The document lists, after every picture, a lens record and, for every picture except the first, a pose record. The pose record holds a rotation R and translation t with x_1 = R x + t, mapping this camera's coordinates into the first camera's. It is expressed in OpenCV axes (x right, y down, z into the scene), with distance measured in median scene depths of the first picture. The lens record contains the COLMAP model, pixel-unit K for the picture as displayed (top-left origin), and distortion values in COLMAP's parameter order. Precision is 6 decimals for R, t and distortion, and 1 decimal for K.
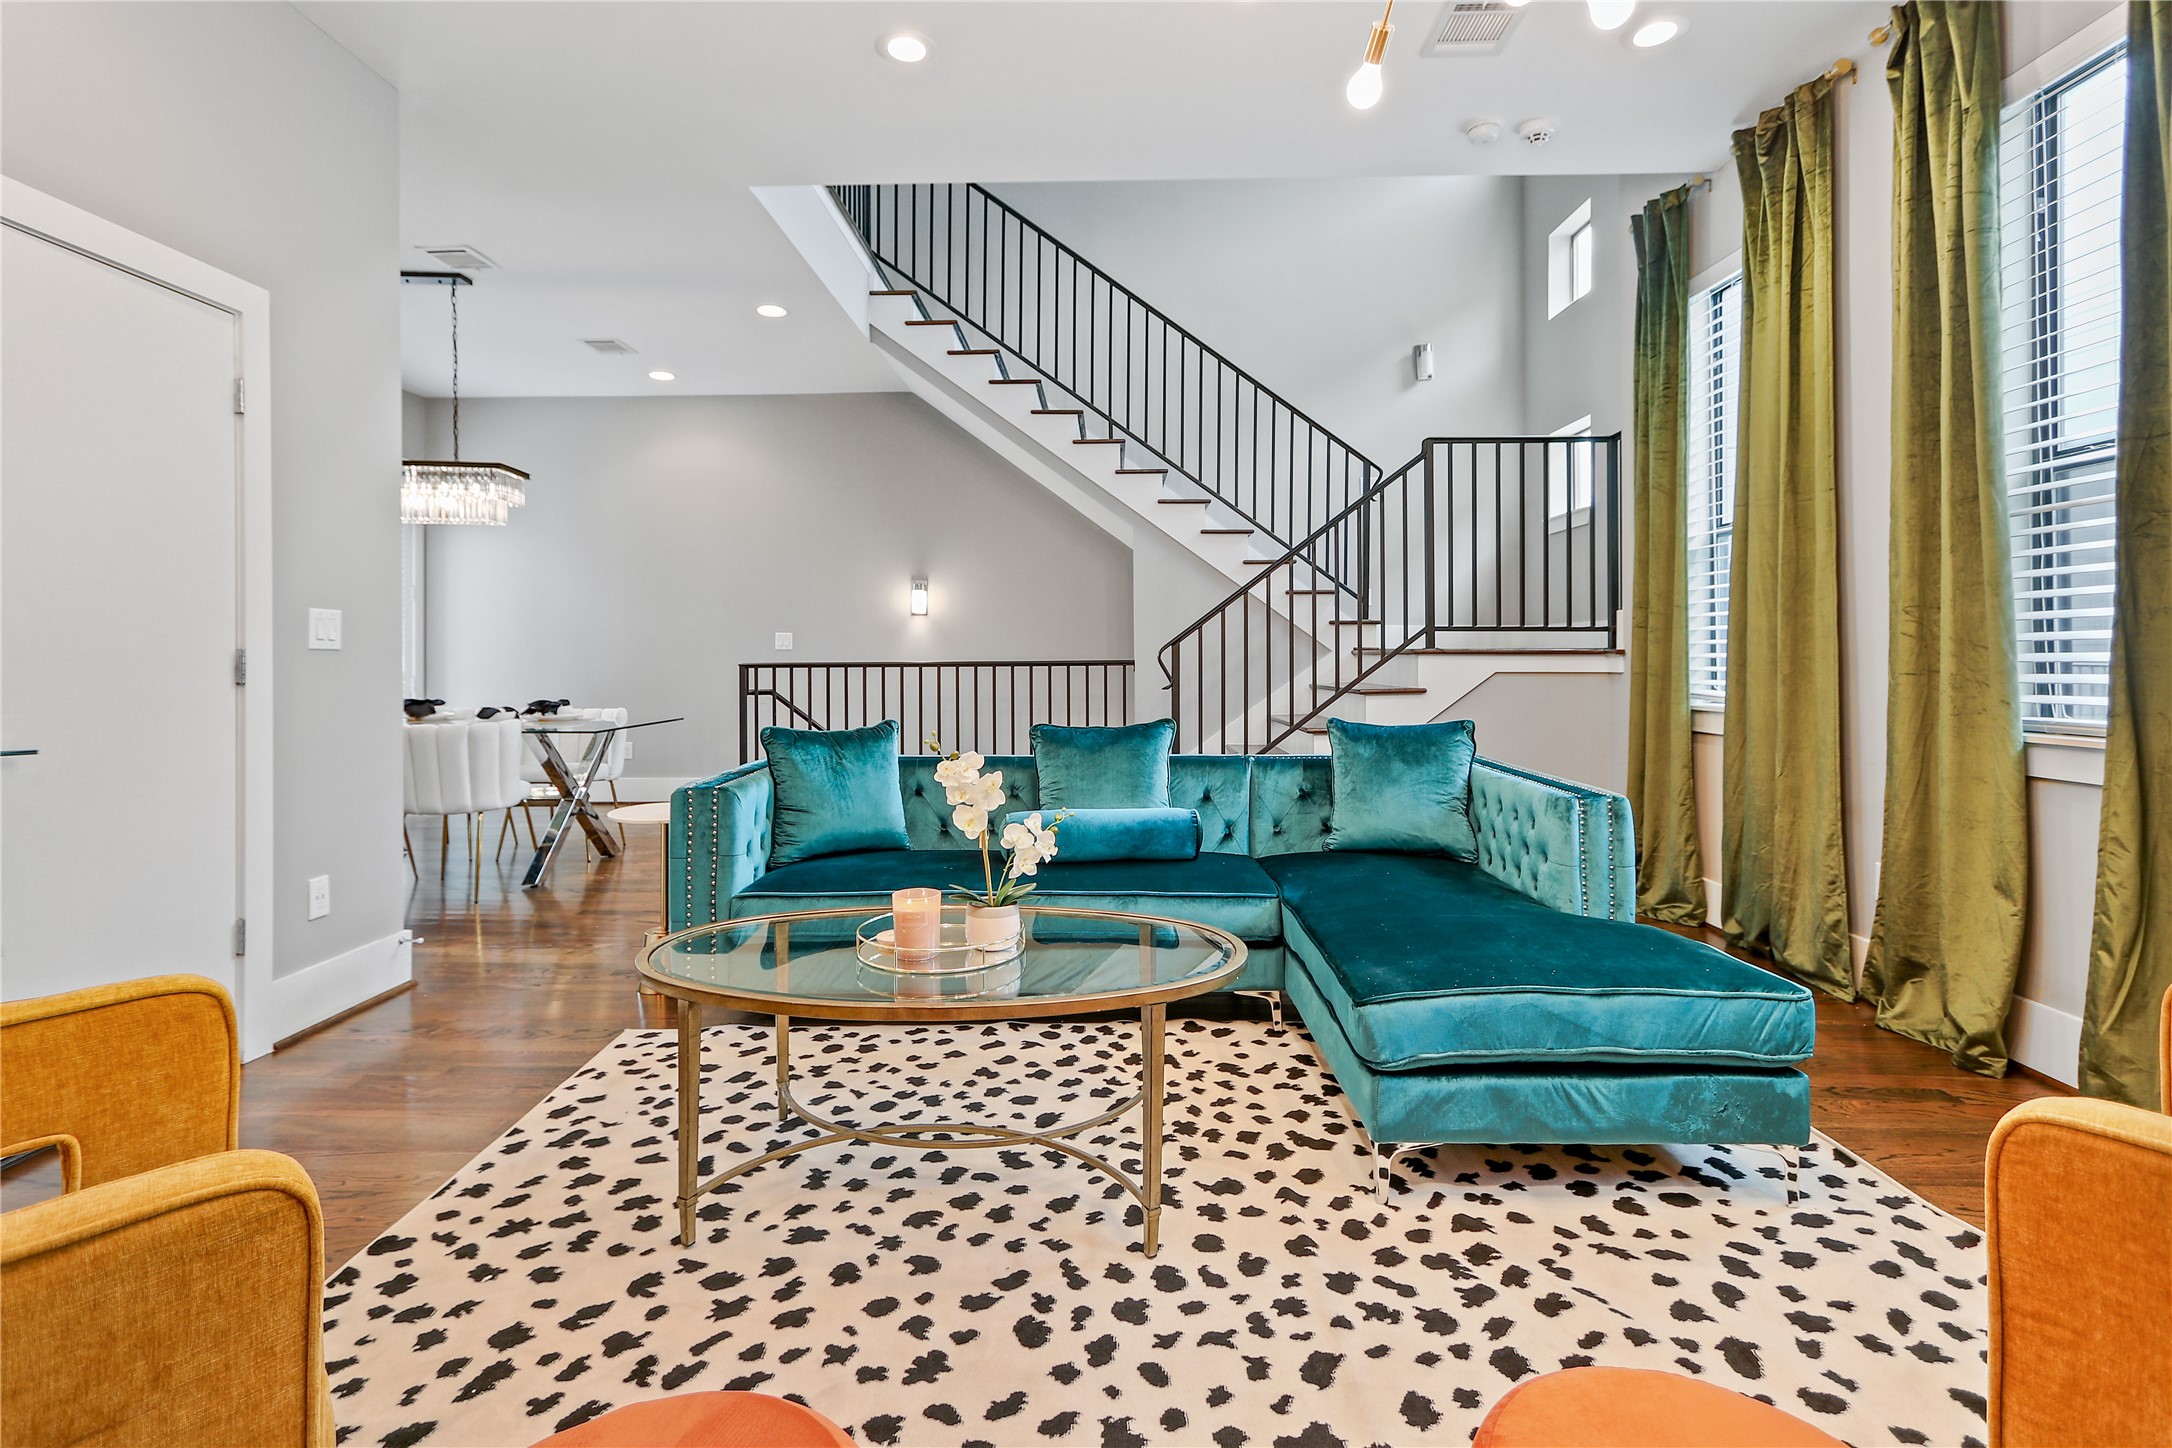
lens RADIAL K [[1031.7, 0, 1086.3], [0, 1031.7, 647.2], [0, 0, 1]] dist [0.004444, 0.000202]
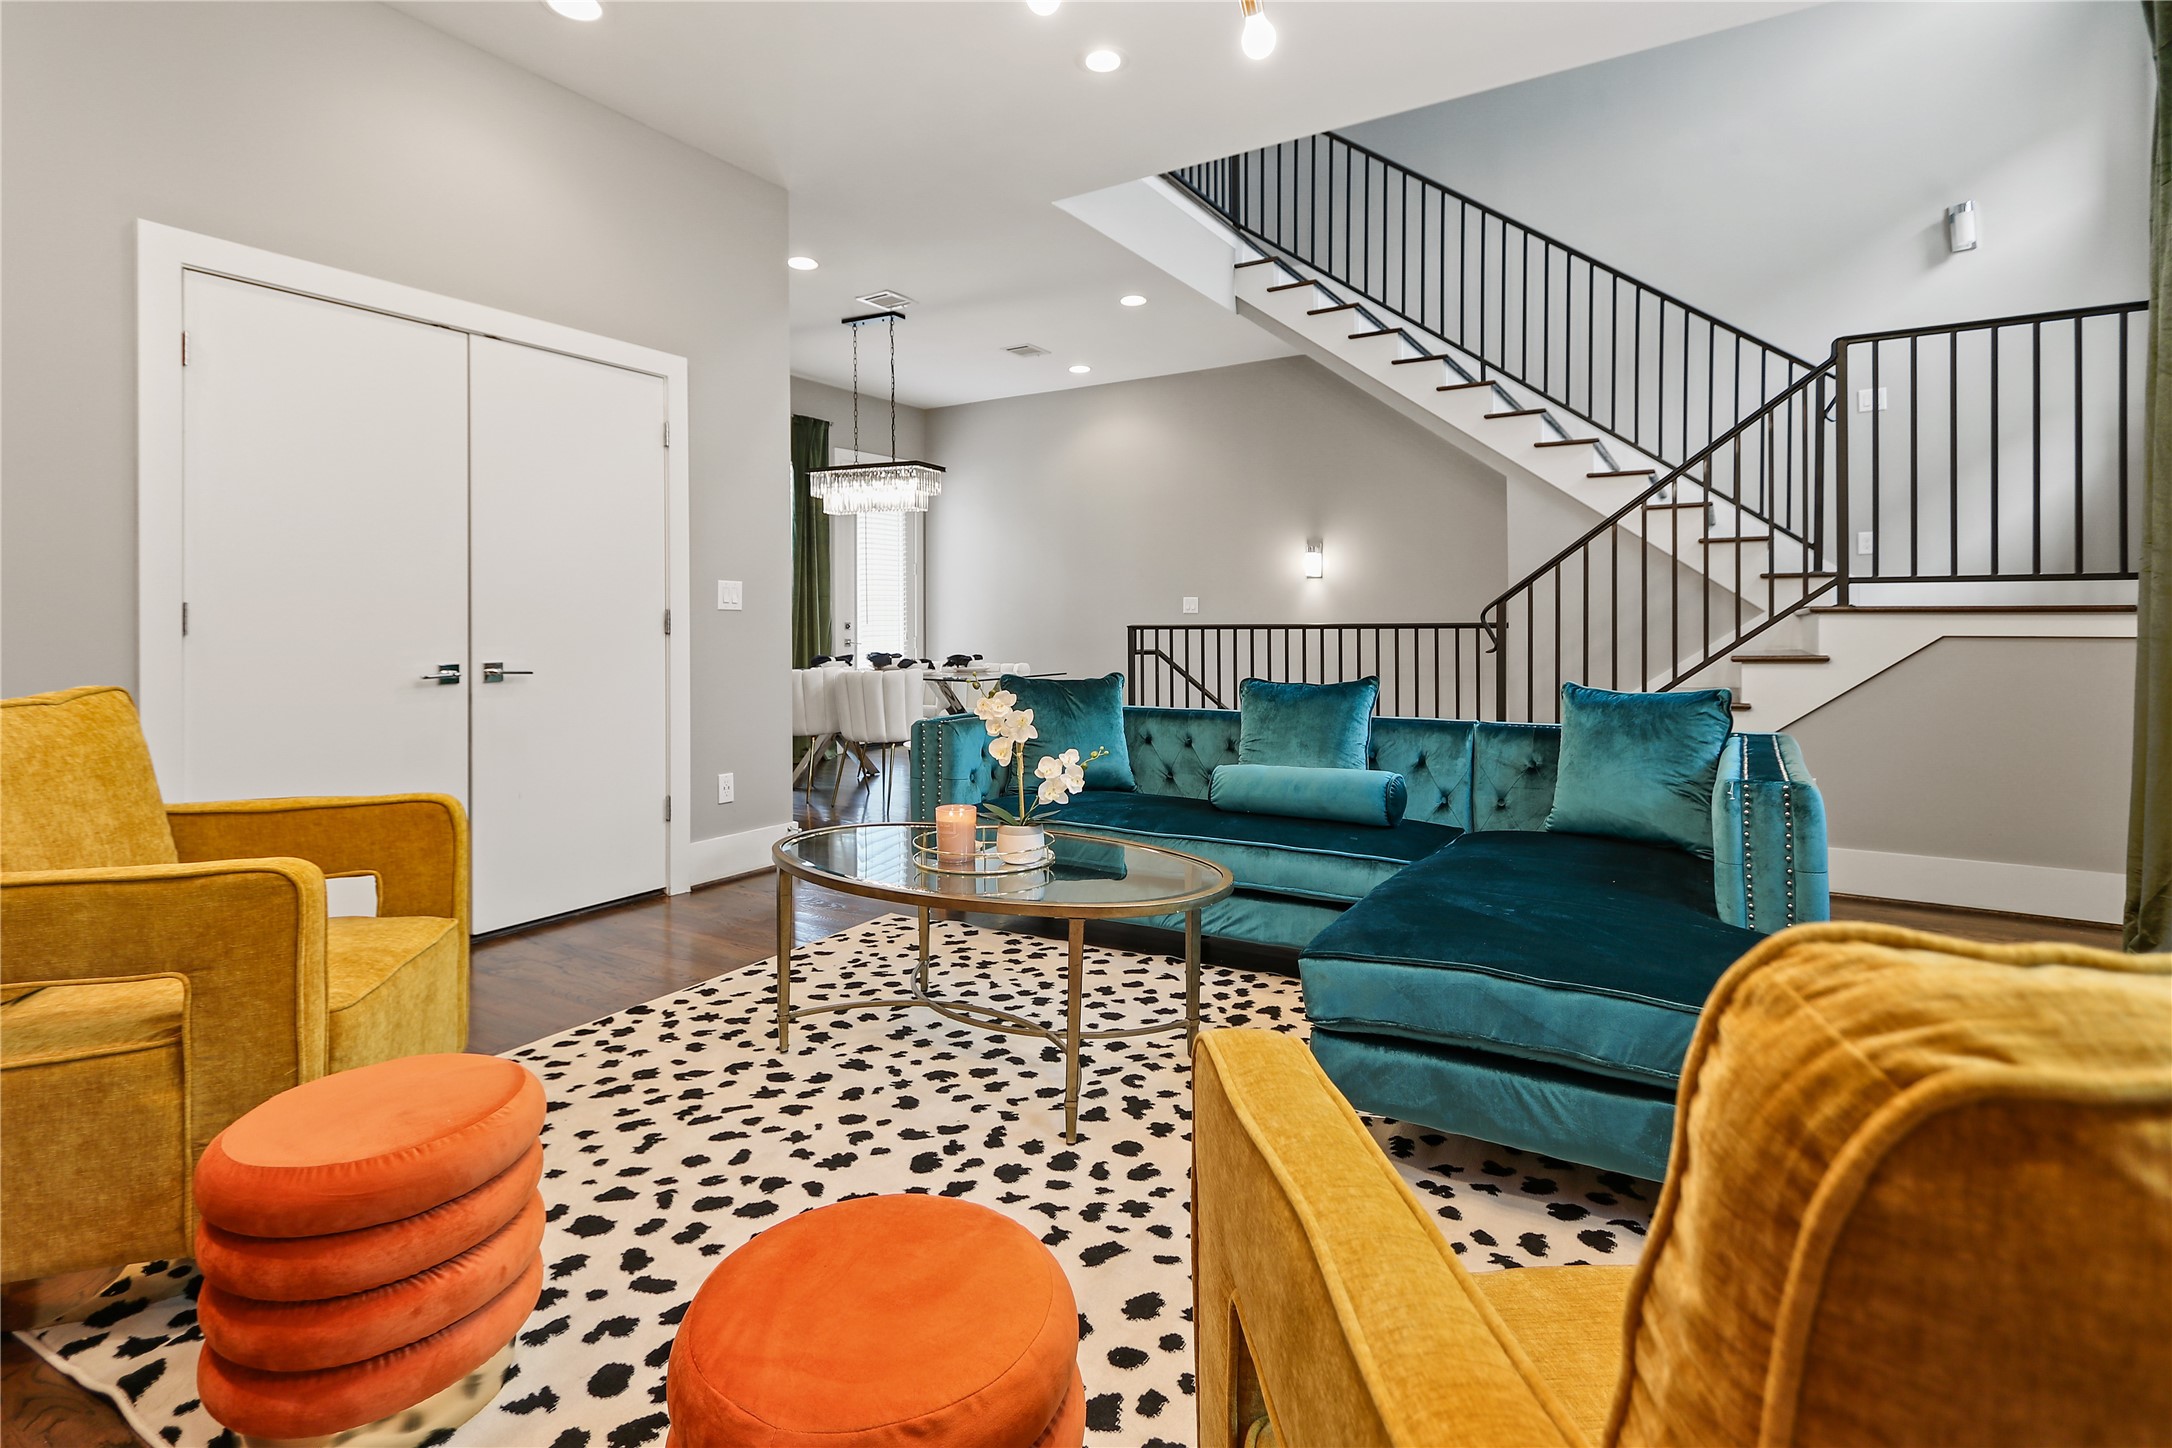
lens RADIAL K [[1067.1, 0, 1090.0], [0, 1067.1, 620.7], [0, 0, 1]] dist [-0.000818, 0.006696]
pose [[0.862269, -0.000750, -0.506450, 0.482667], [0.003126, 0.999988, 0.003841, 0.014966], [0.506441, -0.004895, 0.862261, 0.014406]]
